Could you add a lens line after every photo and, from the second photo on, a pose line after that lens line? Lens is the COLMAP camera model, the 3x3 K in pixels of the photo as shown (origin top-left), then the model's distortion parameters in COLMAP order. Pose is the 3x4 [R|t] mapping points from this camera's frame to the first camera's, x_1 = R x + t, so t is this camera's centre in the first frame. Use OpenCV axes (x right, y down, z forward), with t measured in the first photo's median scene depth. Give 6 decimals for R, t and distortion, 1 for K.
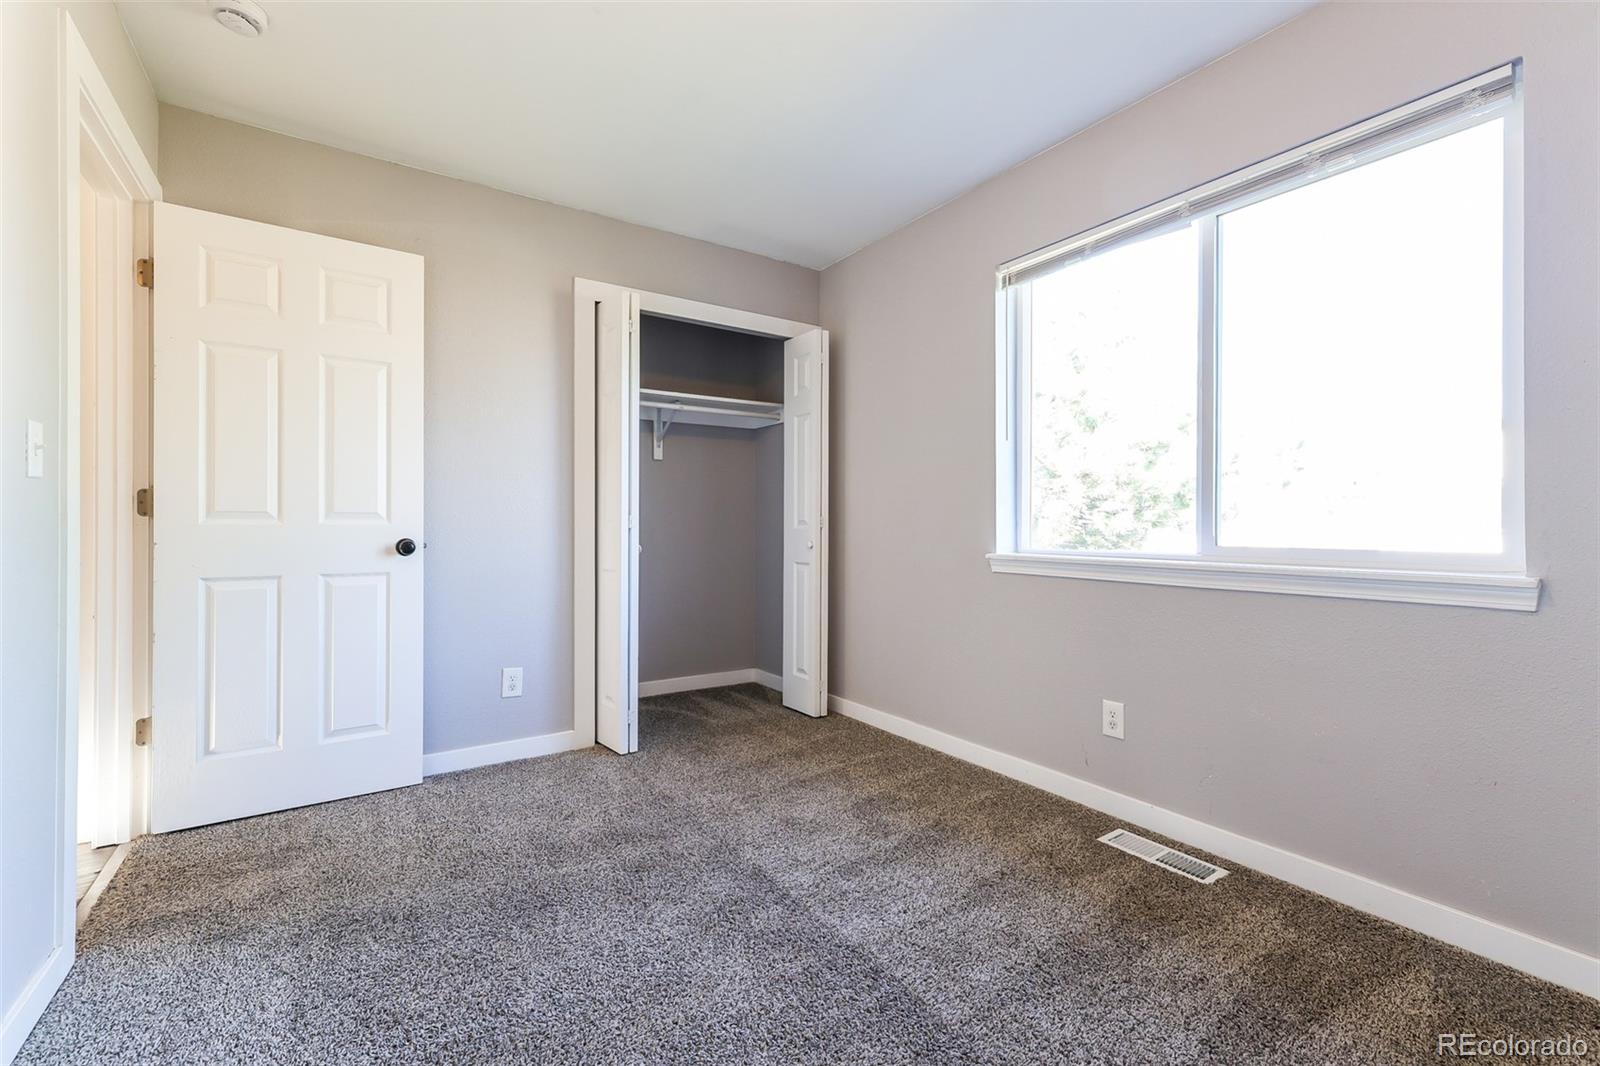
lens RADIAL K [[685.9, 0, 797.2], [0, 685.9, 531.3], [0, 0, 1]] dist [0.000047, -0.000088]
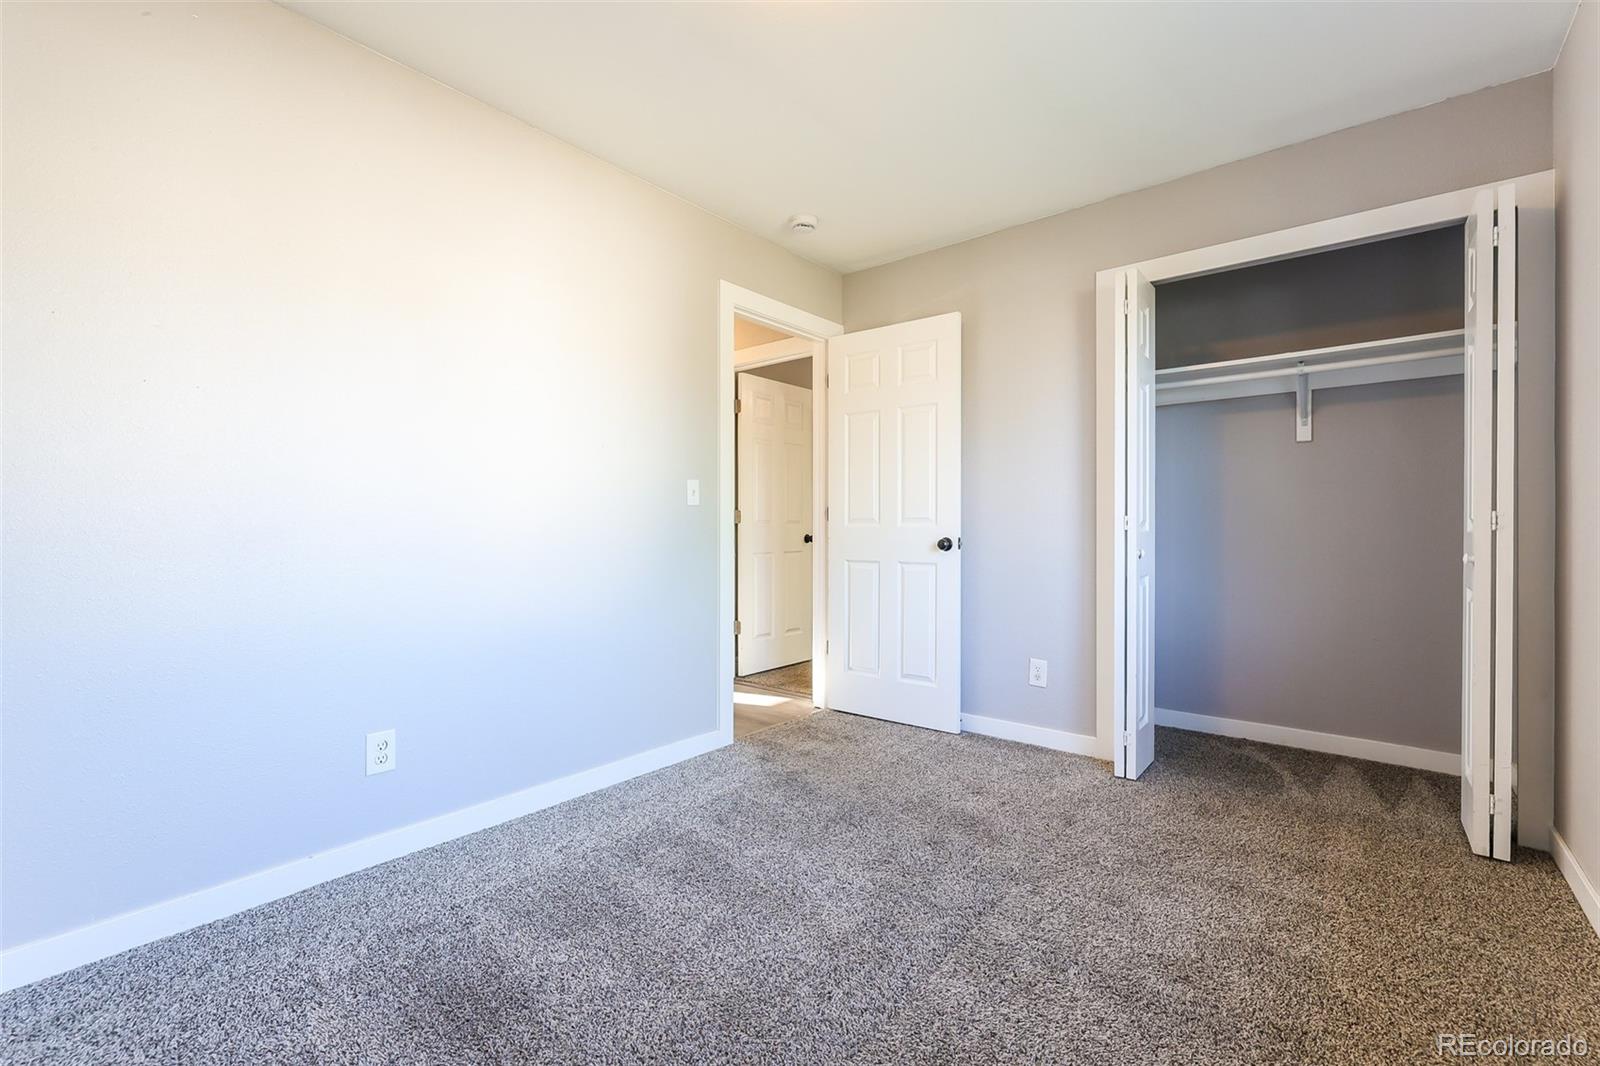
lens RADIAL K [[685.9, 0, 797.2], [0, 685.9, 531.3], [0, 0, 1]] dist [0.000047, -0.000088]
pose [[0.280894, 0.004071, -0.959730, 0.557430], [-0.008169, 0.999965, 0.001850, -0.001115], [0.959704, 0.007321, 0.280917, 0.363379]]
